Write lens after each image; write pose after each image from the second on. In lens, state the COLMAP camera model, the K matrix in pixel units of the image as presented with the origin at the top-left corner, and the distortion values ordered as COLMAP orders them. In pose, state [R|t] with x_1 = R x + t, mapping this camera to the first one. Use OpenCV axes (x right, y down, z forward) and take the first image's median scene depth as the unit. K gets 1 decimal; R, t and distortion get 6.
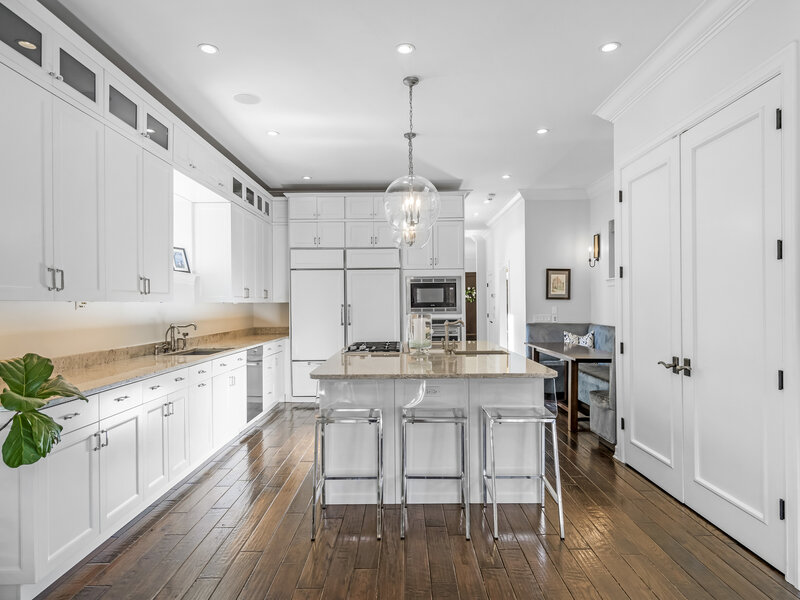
lens RADIAL K [[493.7, 0, 406.7], [0, 493.7, 305.0], [0, 0, 1]] dist [0.002690, 0.003830]
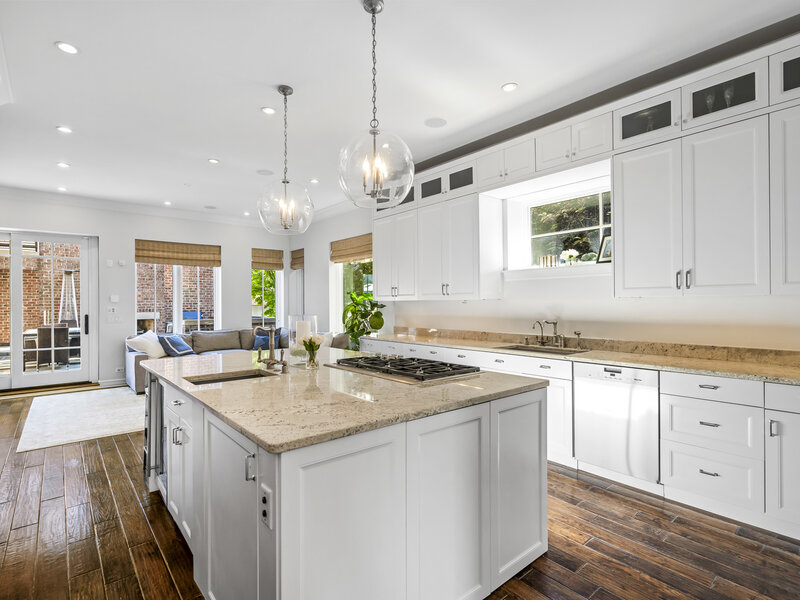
lens RADIAL K [[410.0, 0, 406.4], [0, 410.0, 299.6], [0, 0, 1]] dist [-0.002637, 0.002992]
pose [[-0.765396, -0.001262, -0.643558, 0.242083], [0.005813, 0.999944, -0.008874, 0.002331], [0.643533, -0.010533, -0.765346, 1.183102]]
